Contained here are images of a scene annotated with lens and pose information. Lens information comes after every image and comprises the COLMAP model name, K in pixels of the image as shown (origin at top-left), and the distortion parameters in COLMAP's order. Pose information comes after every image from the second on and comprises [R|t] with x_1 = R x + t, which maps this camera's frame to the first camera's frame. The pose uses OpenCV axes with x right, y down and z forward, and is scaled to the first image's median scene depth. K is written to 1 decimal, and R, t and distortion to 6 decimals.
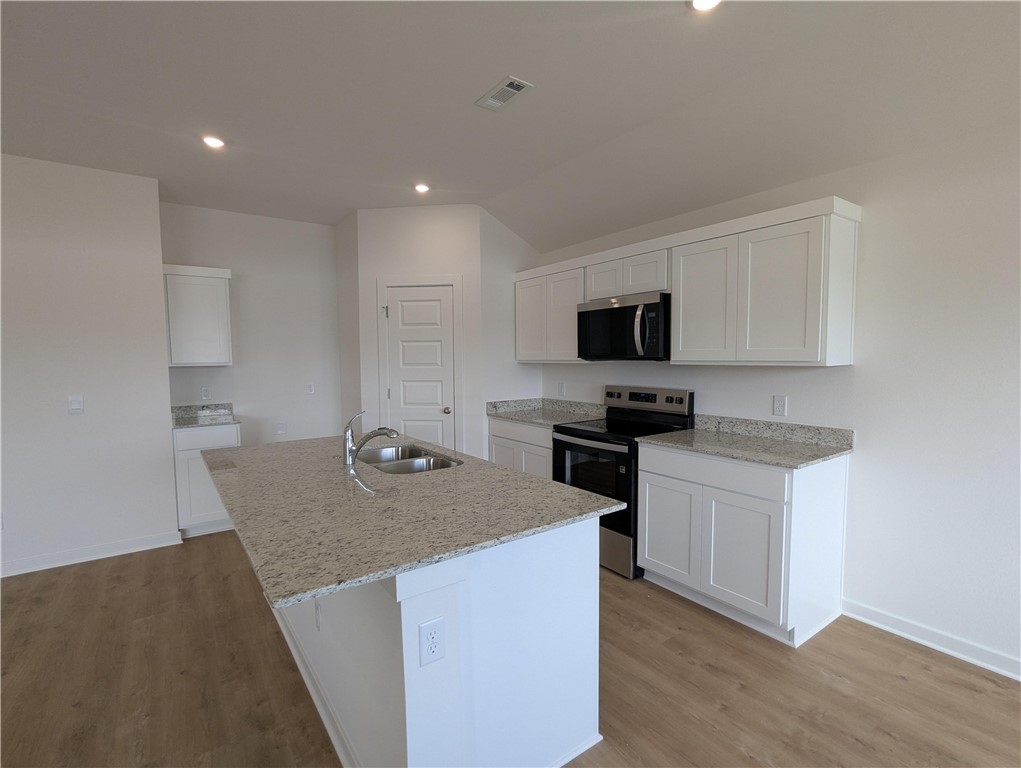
lens RADIAL K [[485.4, 0, 510.3], [0, 485.4, 389.5], [0, 0, 1]] dist [-0.001049, 0.001783]
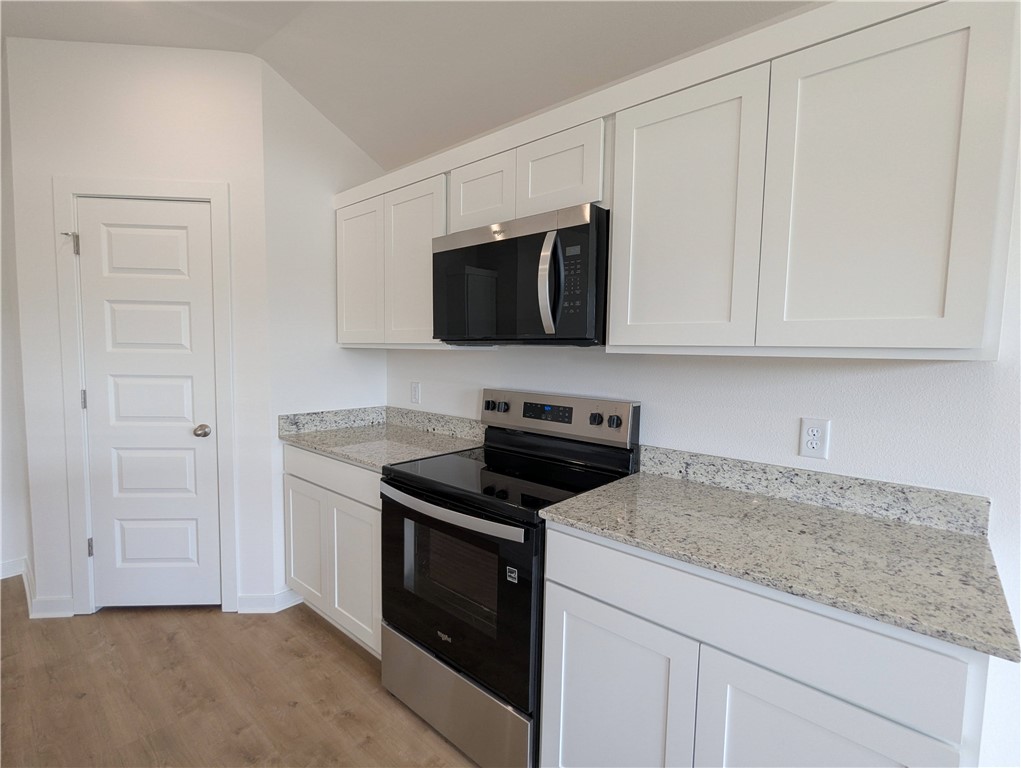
lens RADIAL K [[485.4, 0, 510.3], [0, 485.4, 389.5], [0, 0, 1]] dist [-0.001049, 0.001783]
pose [[0.974002, 0.007519, 0.226416, 0.108220], [-0.010446, 0.999877, 0.011731, -0.017142], [-0.226299, -0.013791, 0.973960, 0.484078]]
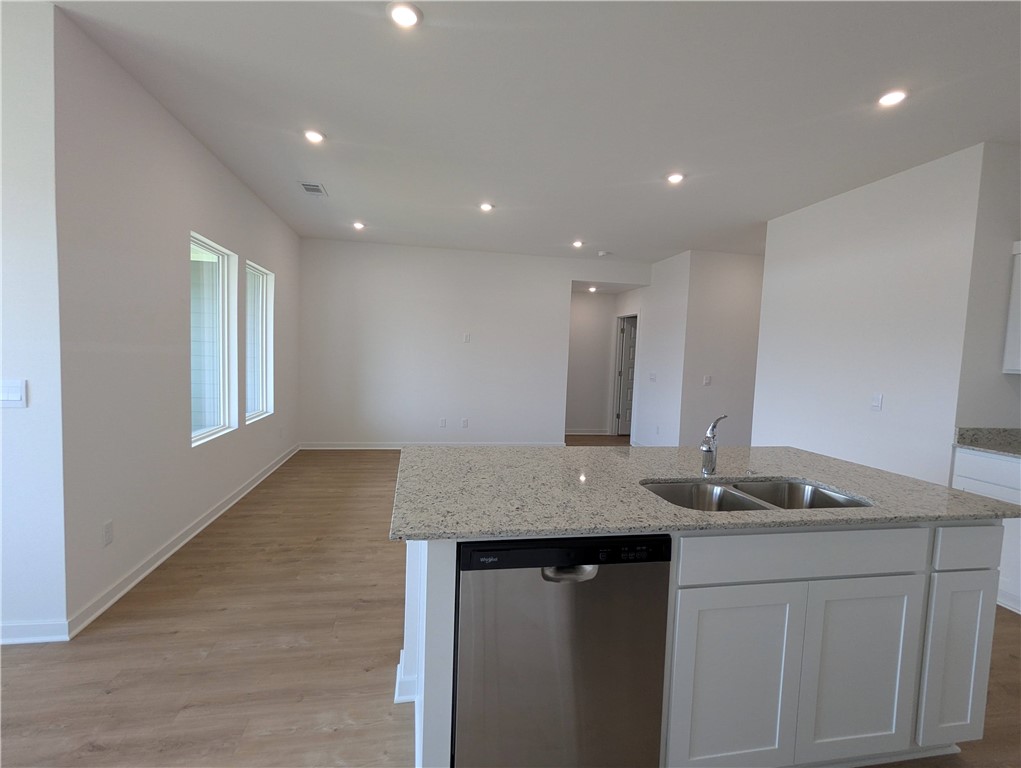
lens RADIAL K [[485.4, 0, 510.3], [0, 485.4, 389.5], [0, 0, 1]] dist [-0.001049, 0.001783]
pose [[-0.419786, 0.060874, -0.905579, 0.388406], [-0.098480, 0.988803, 0.112119, -0.035016], [0.902265, 0.136248, -0.409091, 0.693253]]
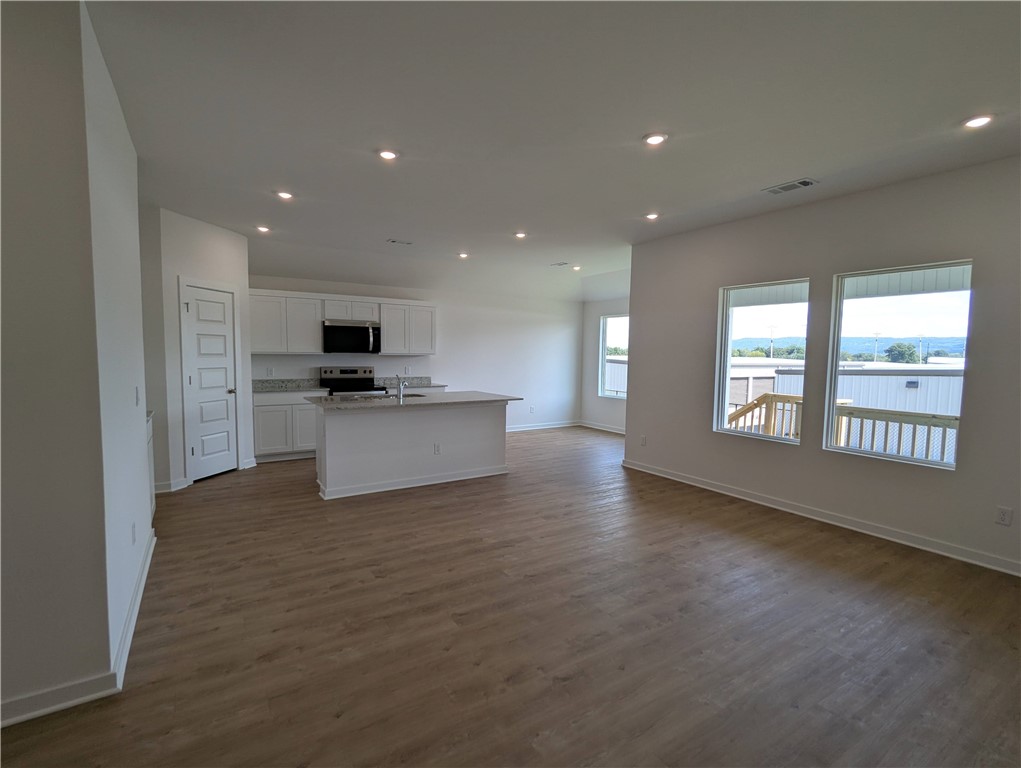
lens RADIAL K [[485.4, 0, 510.3], [0, 485.4, 389.5], [0, 0, 1]] dist [-0.001049, 0.001783]
pose [[0.051999, -0.065422, 0.996502, -1.721235], [0.056112, 0.996467, 0.062492, 0.001467], [-0.997069, 0.052667, 0.055486, 0.252874]]
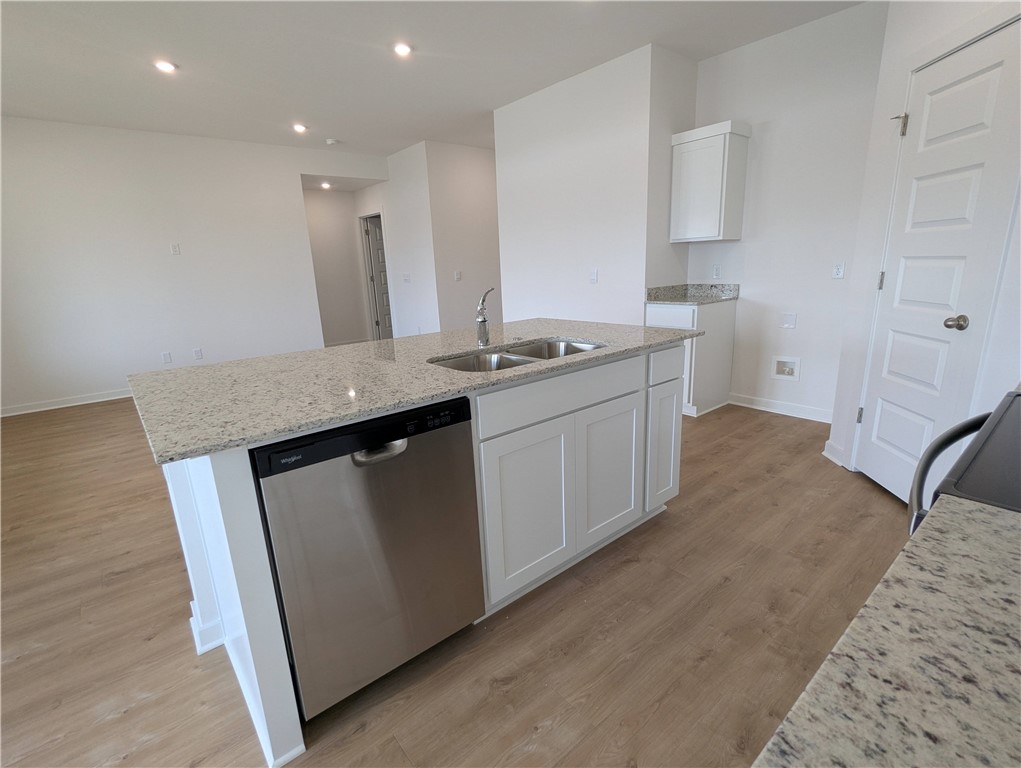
lens RADIAL K [[485.4, 0, 510.3], [0, 485.4, 389.5], [0, 0, 1]] dist [-0.001049, 0.001783]
pose [[0.072998, 0.259447, -0.962995, 0.389854], [-0.032083, 0.965682, 0.257739, -0.001698], [0.996816, 0.012082, 0.078817, 0.668767]]
